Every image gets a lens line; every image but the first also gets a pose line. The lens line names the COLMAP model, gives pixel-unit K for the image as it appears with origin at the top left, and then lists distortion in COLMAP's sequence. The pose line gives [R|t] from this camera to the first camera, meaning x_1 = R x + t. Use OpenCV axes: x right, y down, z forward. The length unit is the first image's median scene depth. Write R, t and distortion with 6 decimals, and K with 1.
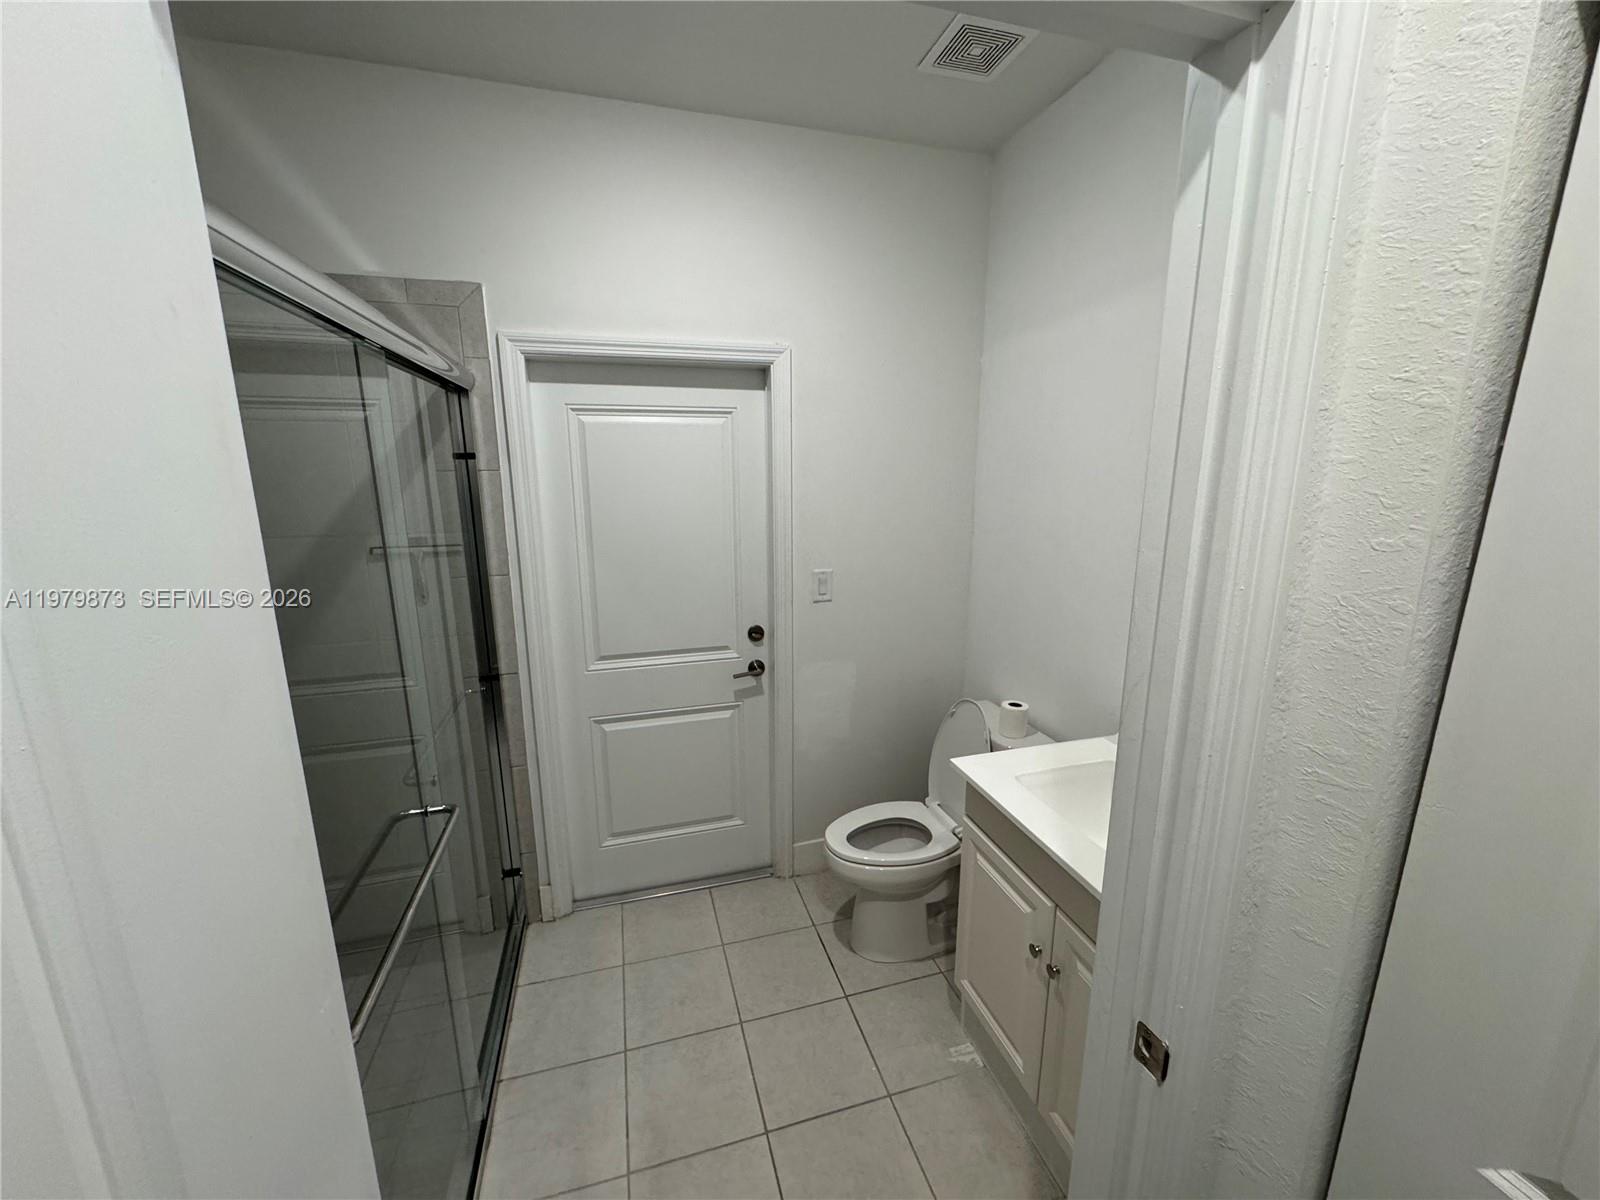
lens RADIAL K [[638.9, 0, 799.7], [0, 638.9, 598.8], [0, 0, 1]] dist [0.001133, -0.000139]
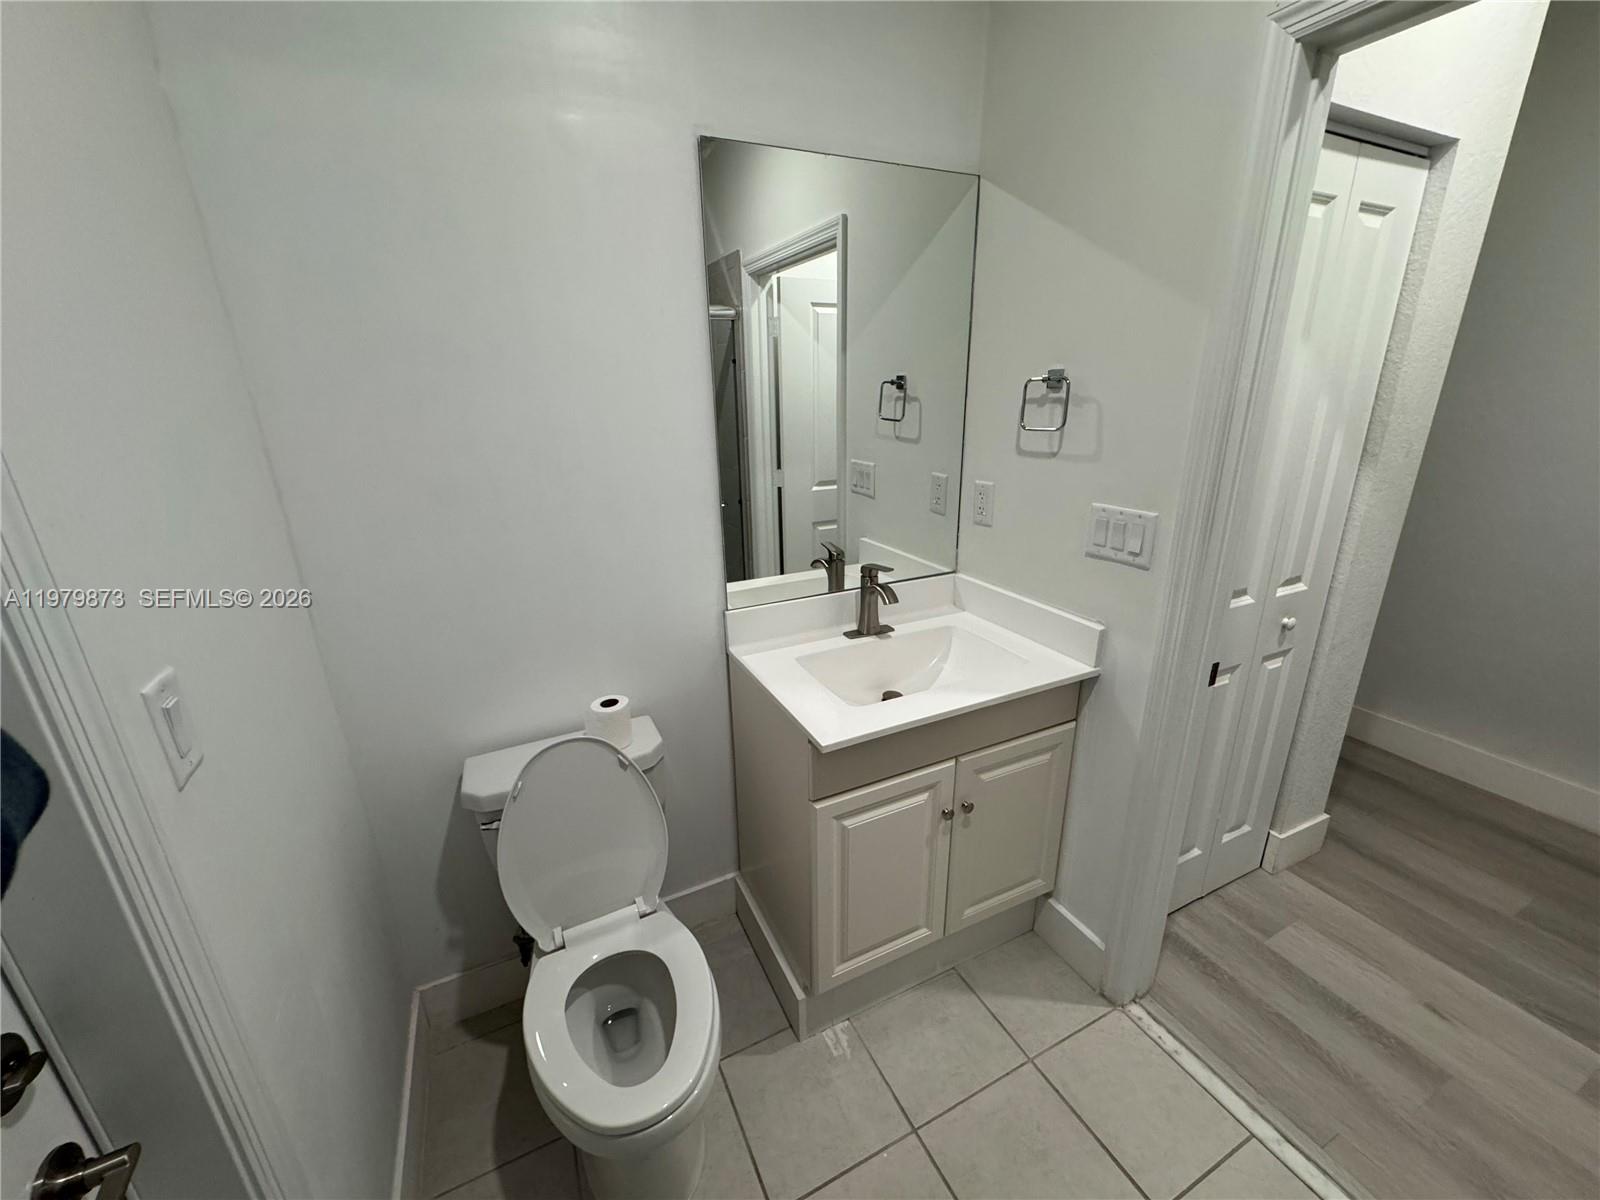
lens RADIAL K [[638.9, 0, 798.3], [0, 638.9, 601.0], [0, 0, 1]] dist [0.001133, -0.000139]
pose [[-0.174539, -0.308228, 0.935164, -0.297317], [0.215414, 0.914783, 0.341715, -0.122472], [-0.960798, 0.261090, -0.093269, 0.786469]]
